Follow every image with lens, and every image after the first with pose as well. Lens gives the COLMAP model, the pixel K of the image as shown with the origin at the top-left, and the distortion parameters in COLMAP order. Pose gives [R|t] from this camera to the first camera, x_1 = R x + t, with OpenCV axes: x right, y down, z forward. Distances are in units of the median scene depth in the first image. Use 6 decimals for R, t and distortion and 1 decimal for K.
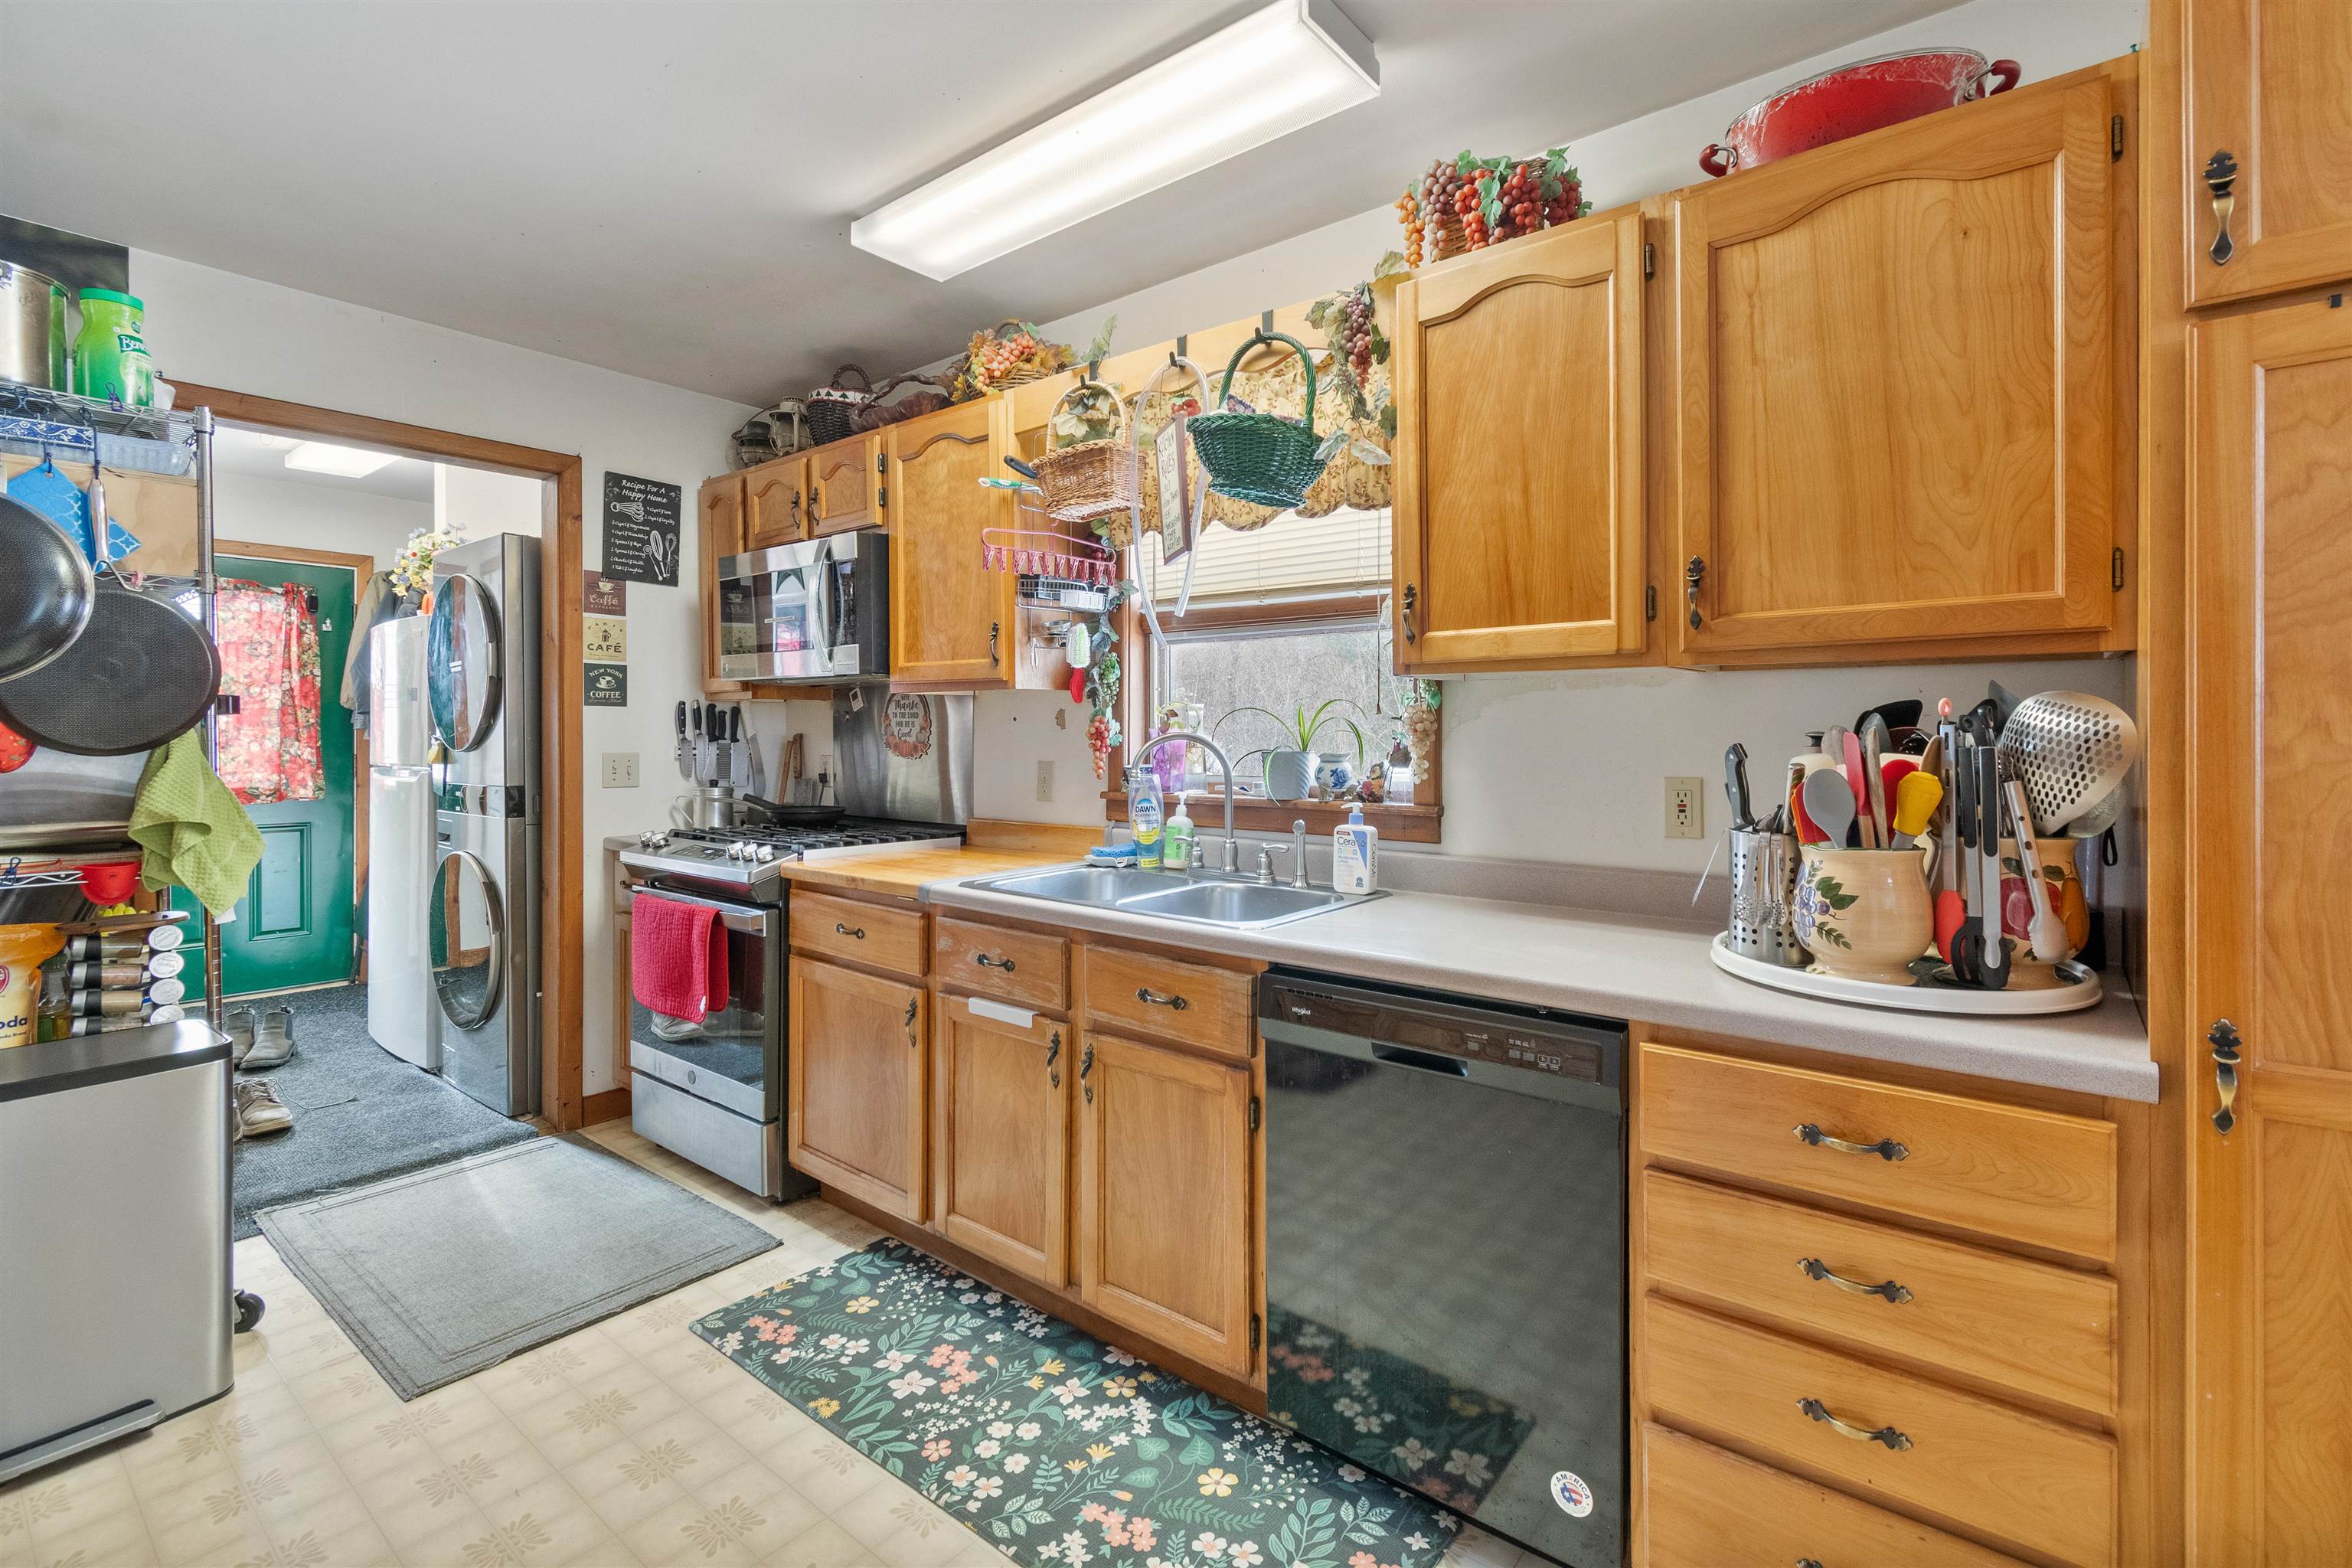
lens RADIAL K [[1041.1, 0, 1164.0], [0, 1041.1, 744.0], [0, 0, 1]] dist [0.005399, -0.002079]
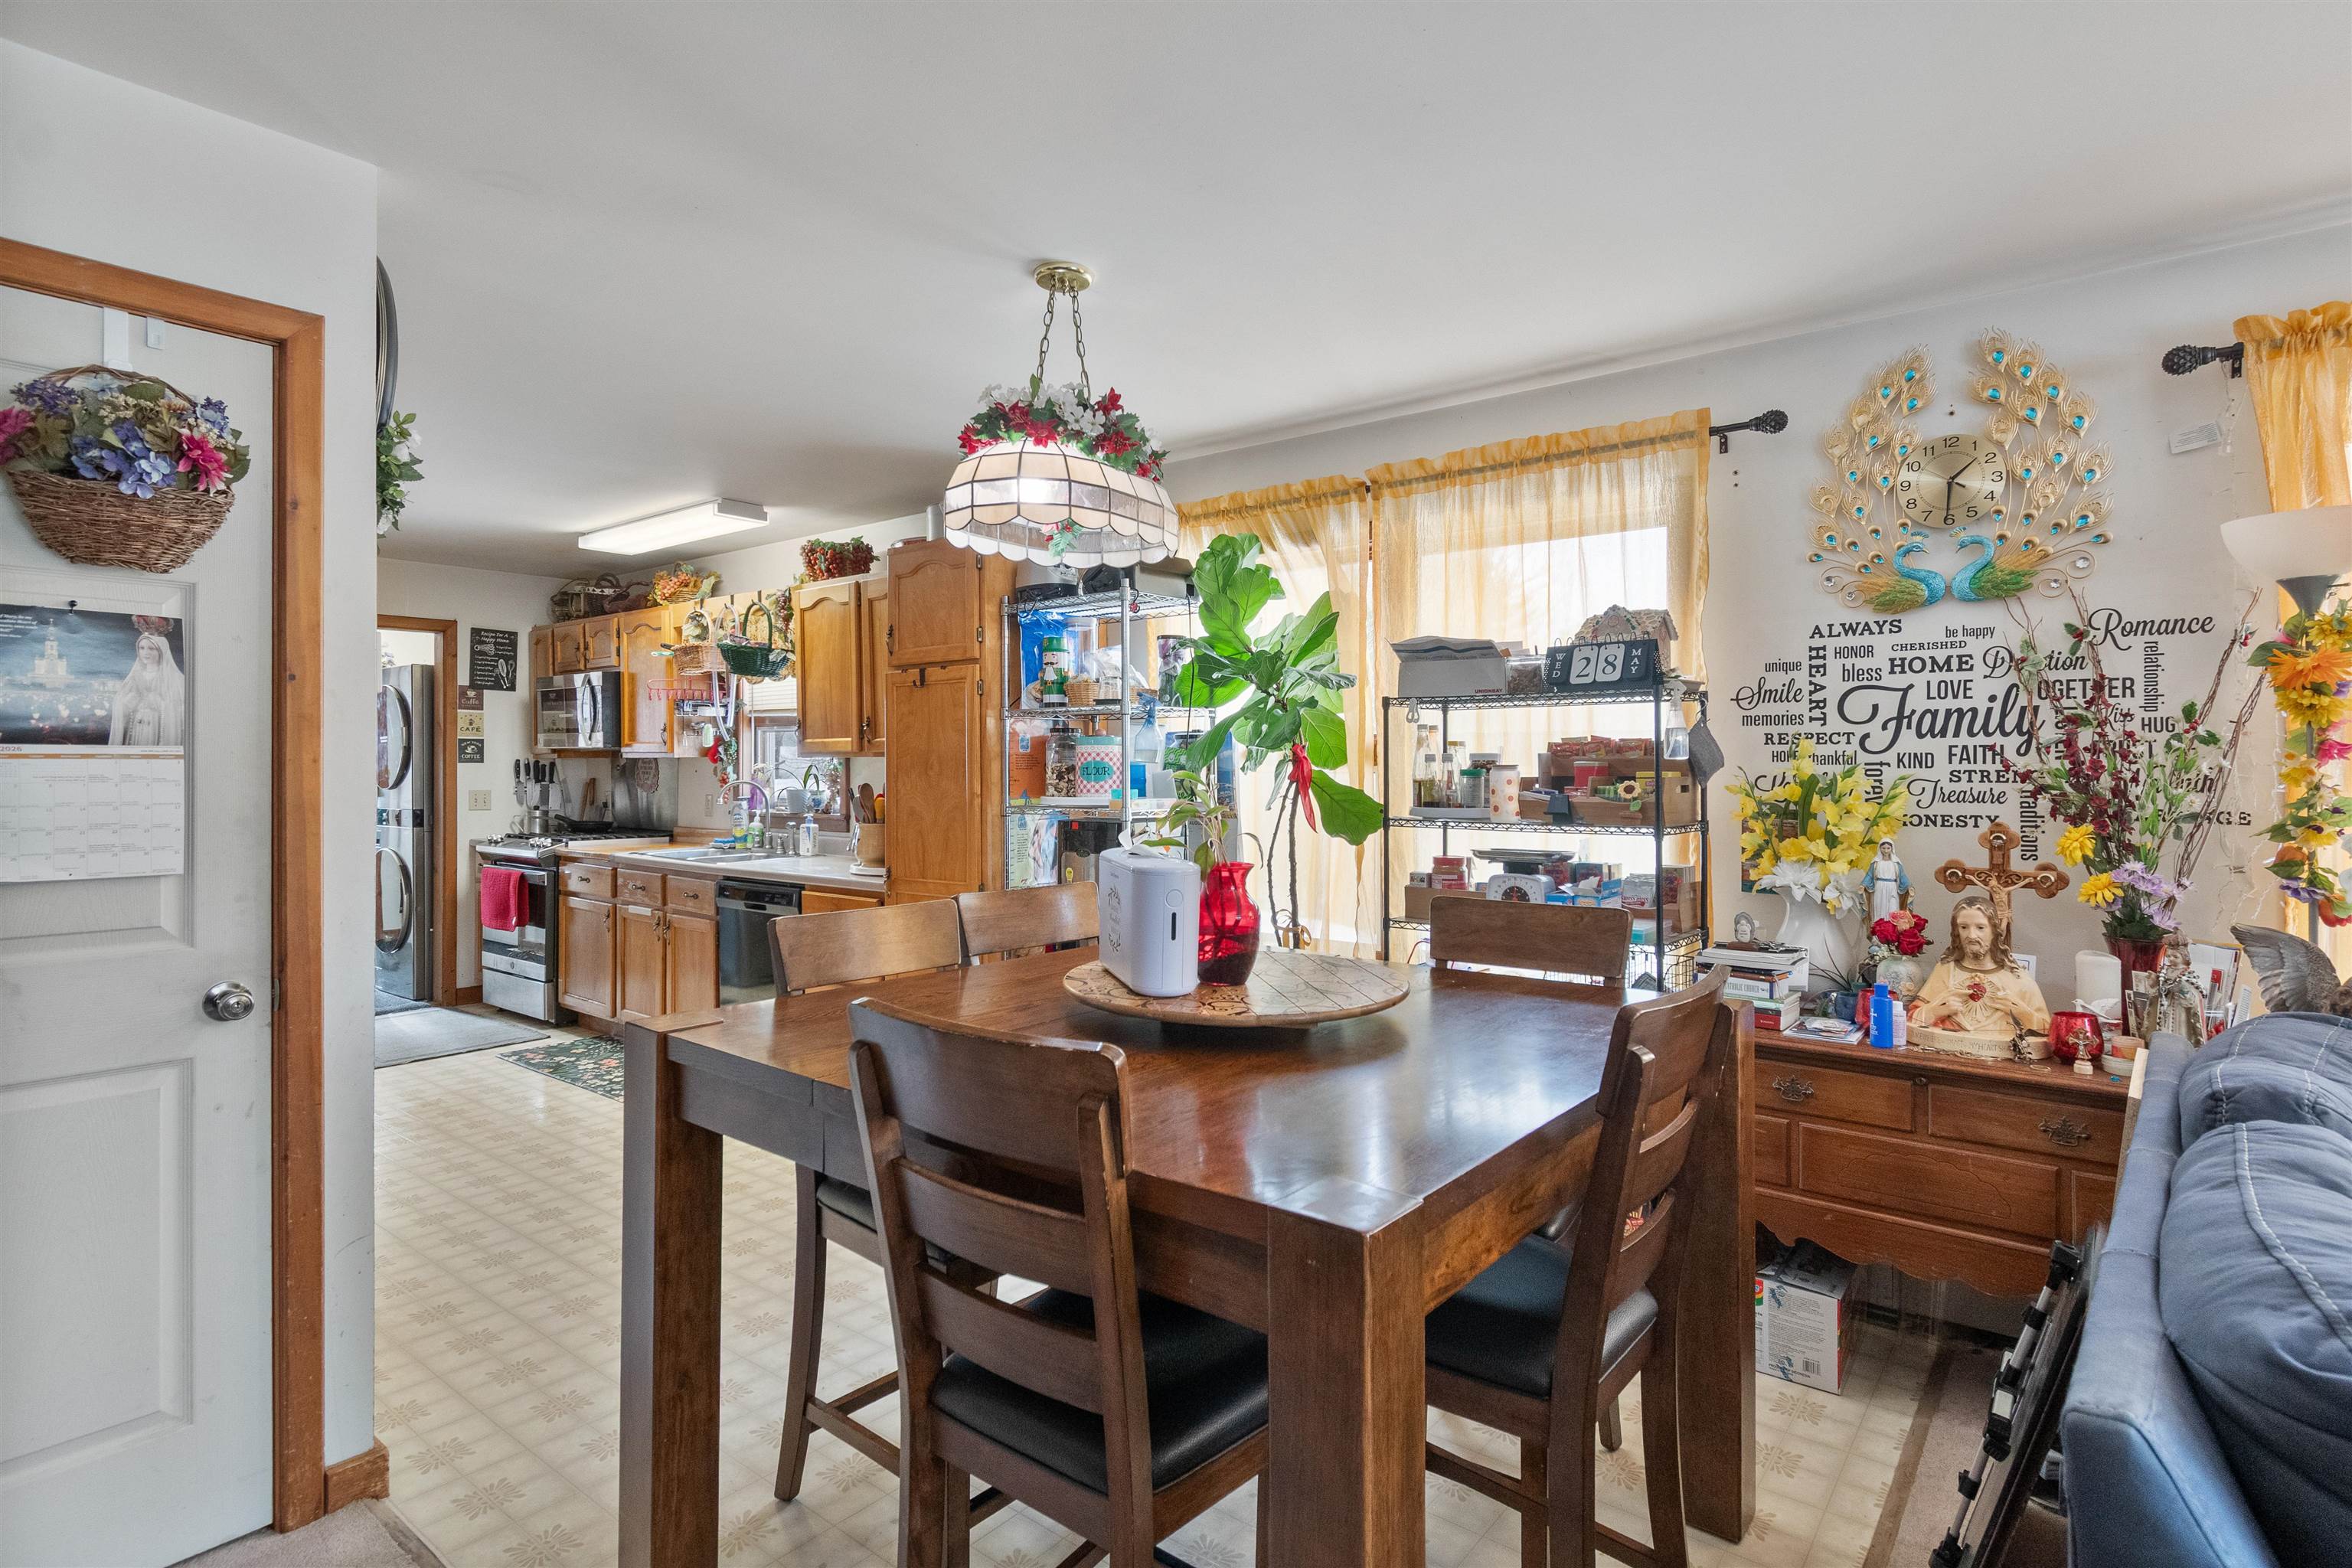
lens RADIAL K [[1175.5, 0, 1184.1], [0, 1175.5, 760.5], [0, 0, 1]] dist [-0.003414, -0.001806]
pose [[0.999853, -0.002426, 0.016981, 0.618980], [0.002628, 0.999926, -0.011888, -0.014596], [-0.016951, 0.011931, 0.999785, -0.973769]]
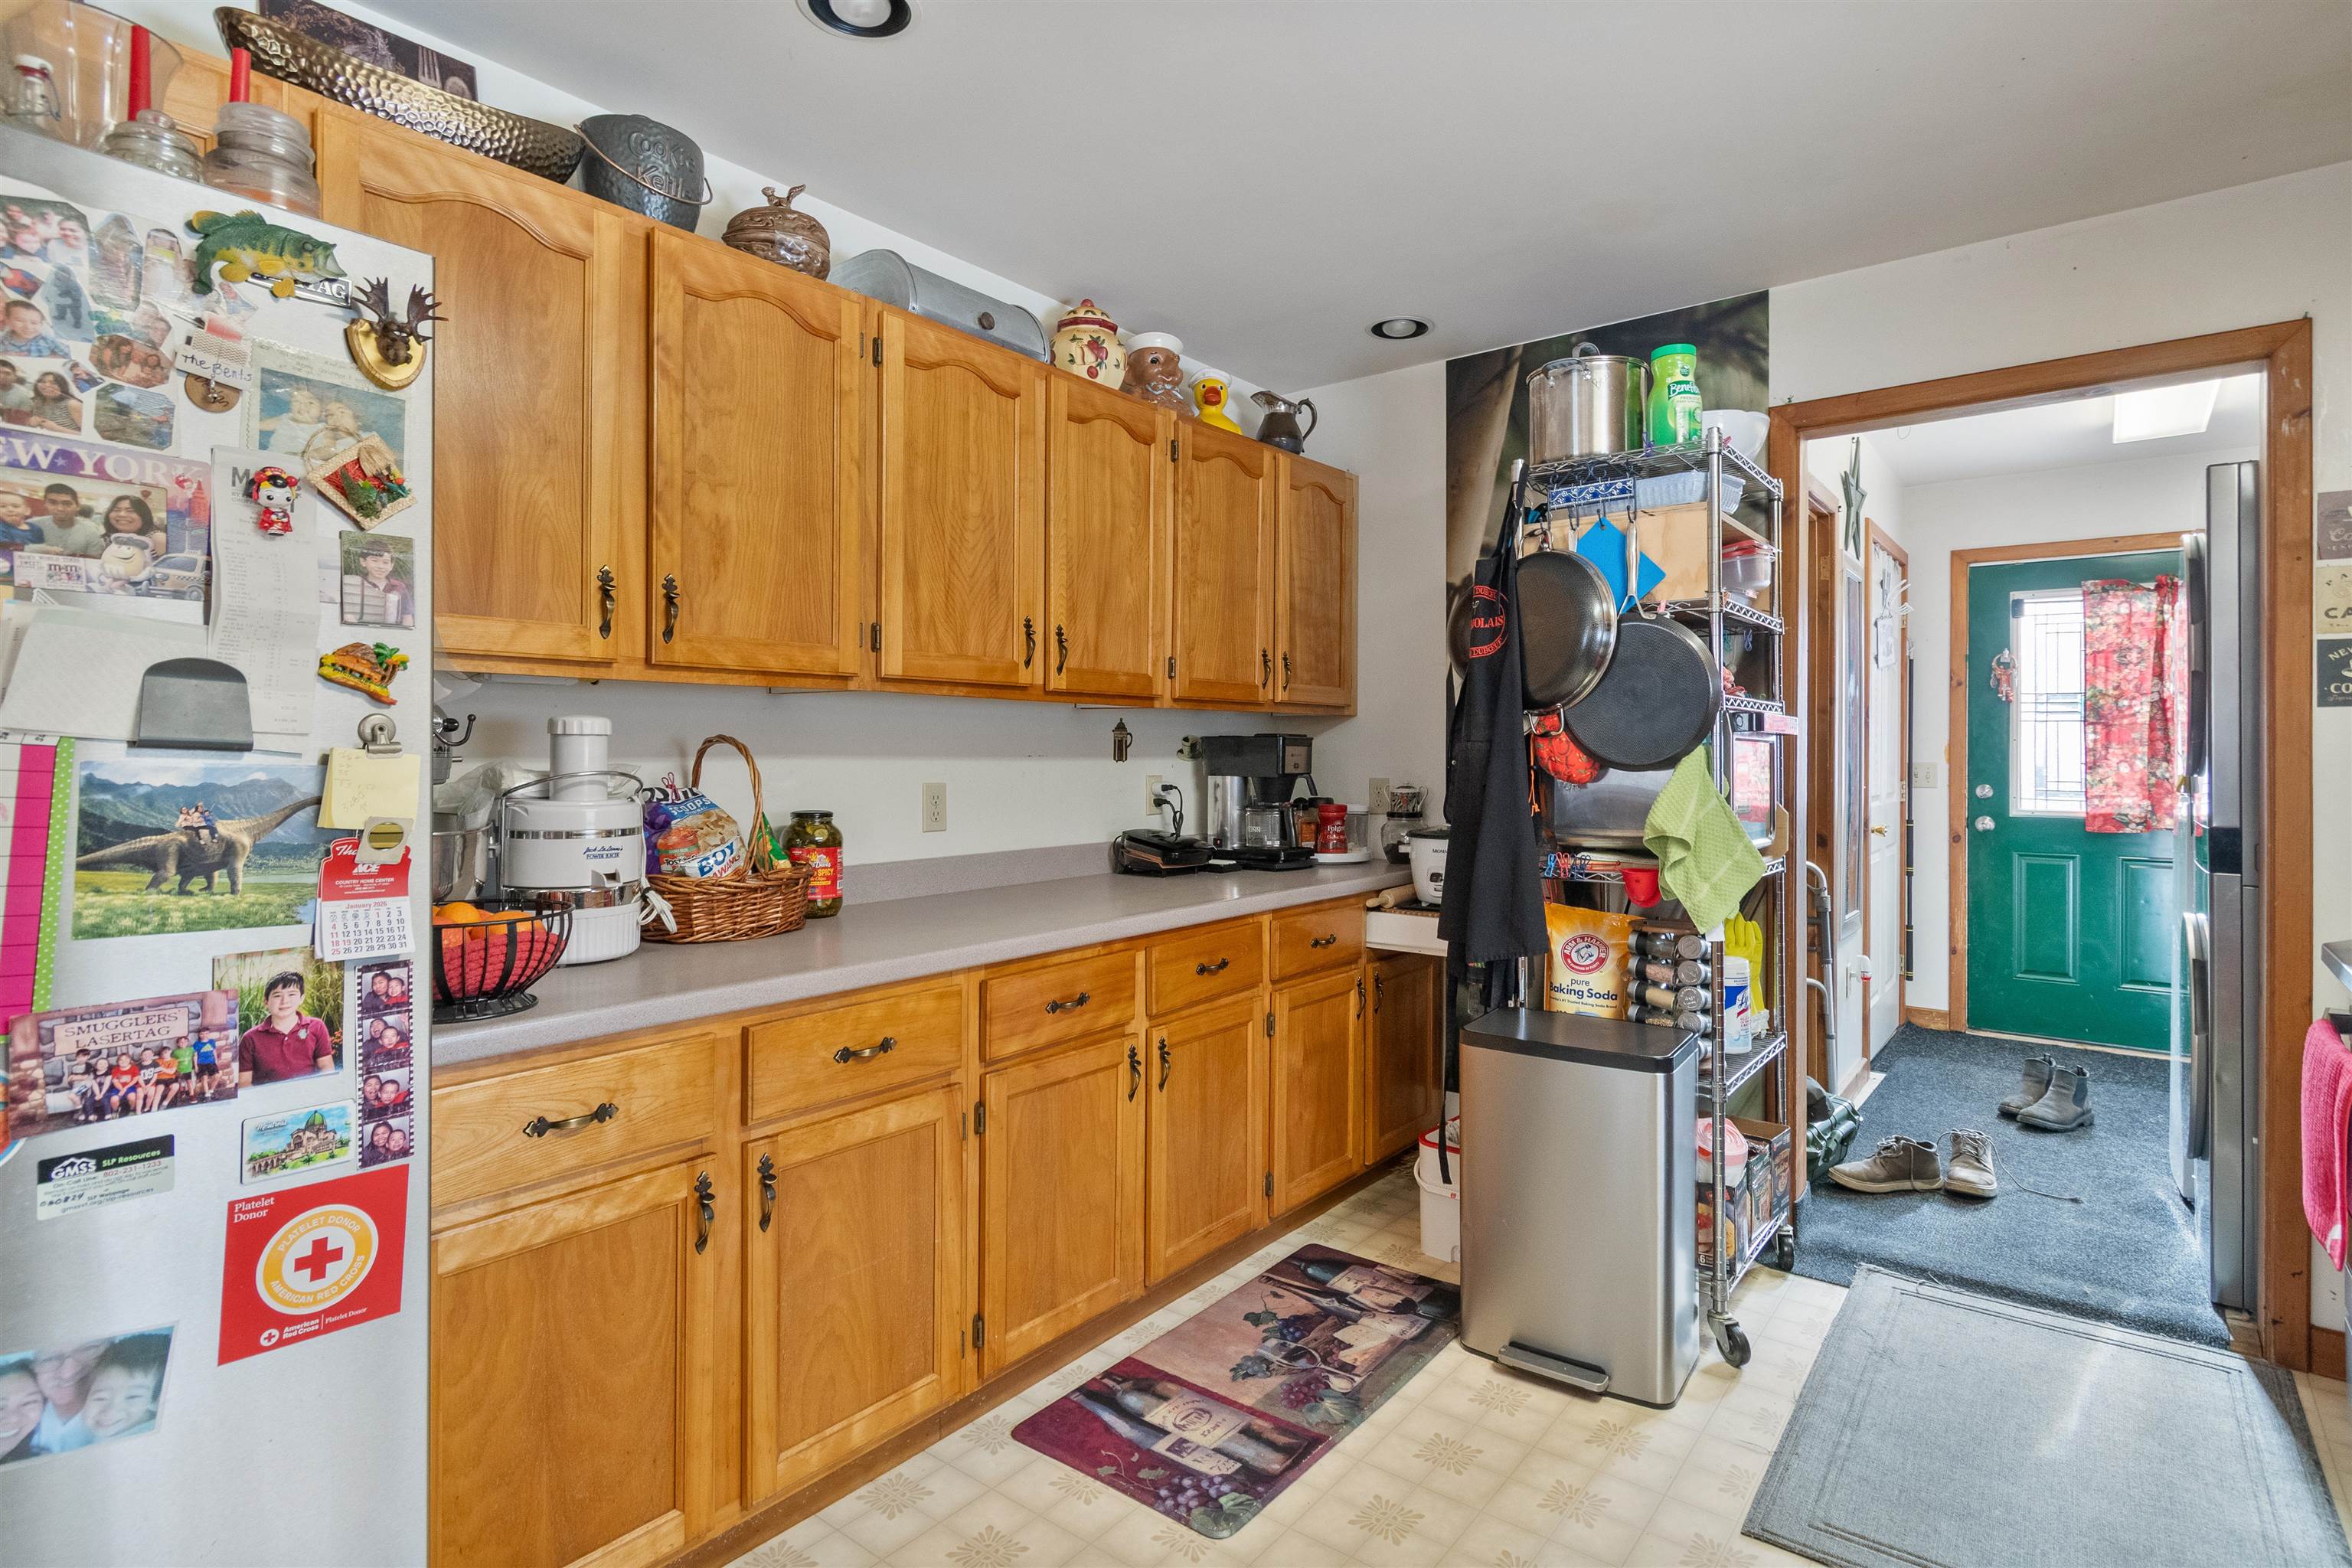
lens RADIAL K [[1175.5, 0, 1242.3], [0, 1175.5, 749.6], [0, 0, 1]] dist [-0.003414, -0.001806]
pose [[0.042795, -0.003403, -0.999078, 0.125072], [-0.010509, 0.999937, -0.003856, -0.001285], [0.999029, 0.010665, 0.042757, 0.317217]]
